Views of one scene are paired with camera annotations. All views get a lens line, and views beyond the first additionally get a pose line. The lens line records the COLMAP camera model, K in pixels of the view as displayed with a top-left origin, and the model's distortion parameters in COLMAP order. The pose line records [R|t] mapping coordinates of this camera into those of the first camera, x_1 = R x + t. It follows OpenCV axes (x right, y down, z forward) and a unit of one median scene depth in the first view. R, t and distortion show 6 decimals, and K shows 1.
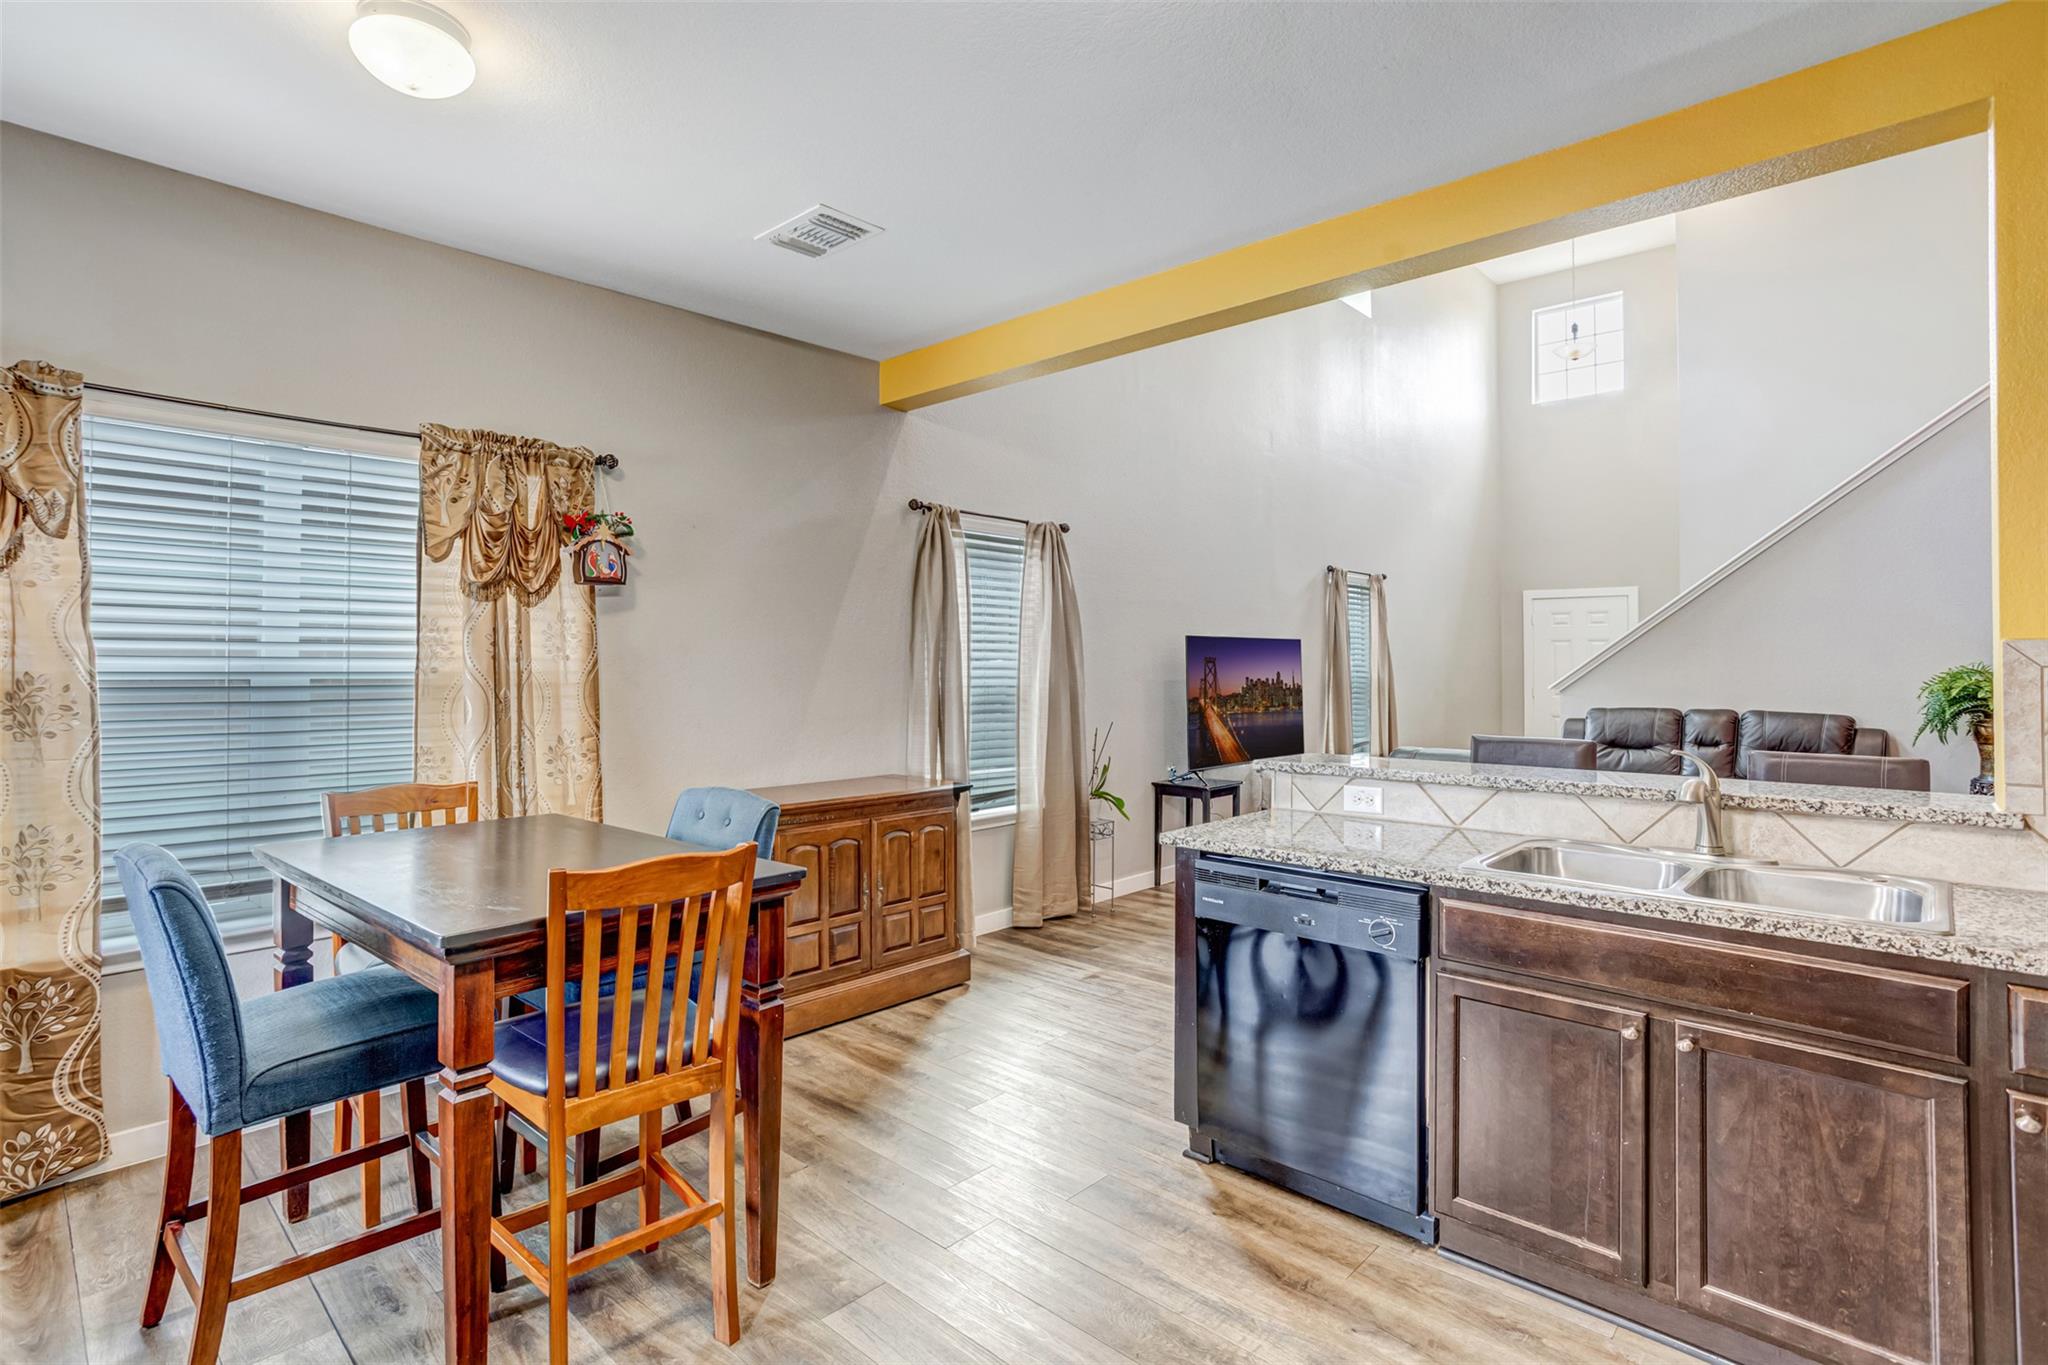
lens RADIAL K [[1000.4, 0, 1017.4], [0, 1000.4, 677.0], [0, 0, 1]] dist [-0.019179, 0.006834]
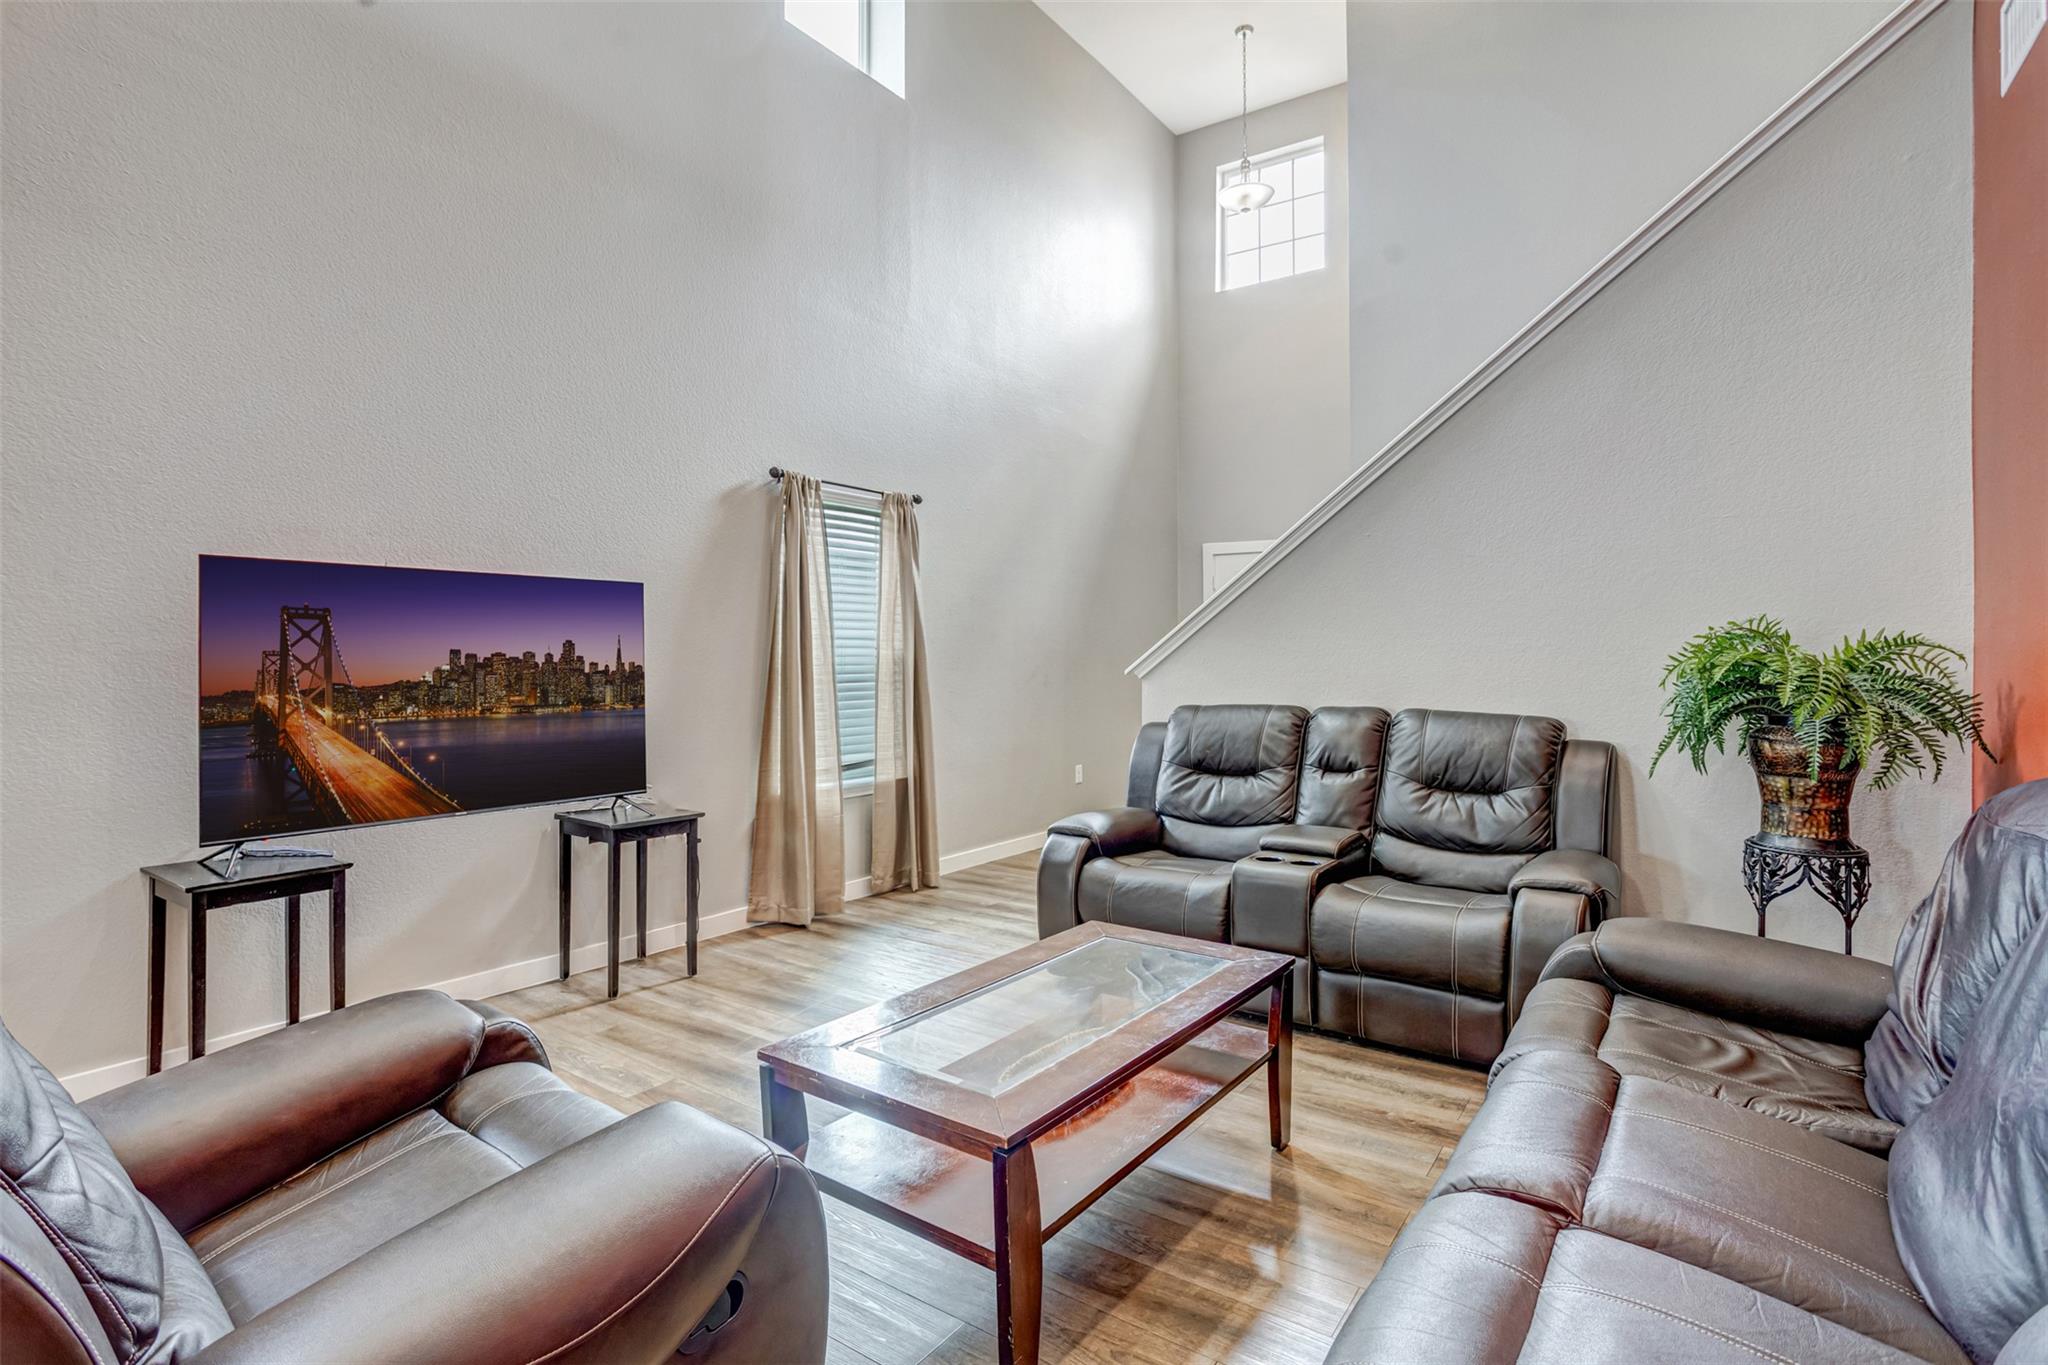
lens RADIAL K [[1000.4, 0, 1024.8], [0, 1000.4, 674.9], [0, 0, 1]] dist [-0.019179, 0.006834]
pose [[0.989735, -0.002026, 0.142898, 0.440574], [0.001119, 0.999979, 0.006427, 0.010110], [-0.142908, -0.006201, 0.989717, 0.460640]]
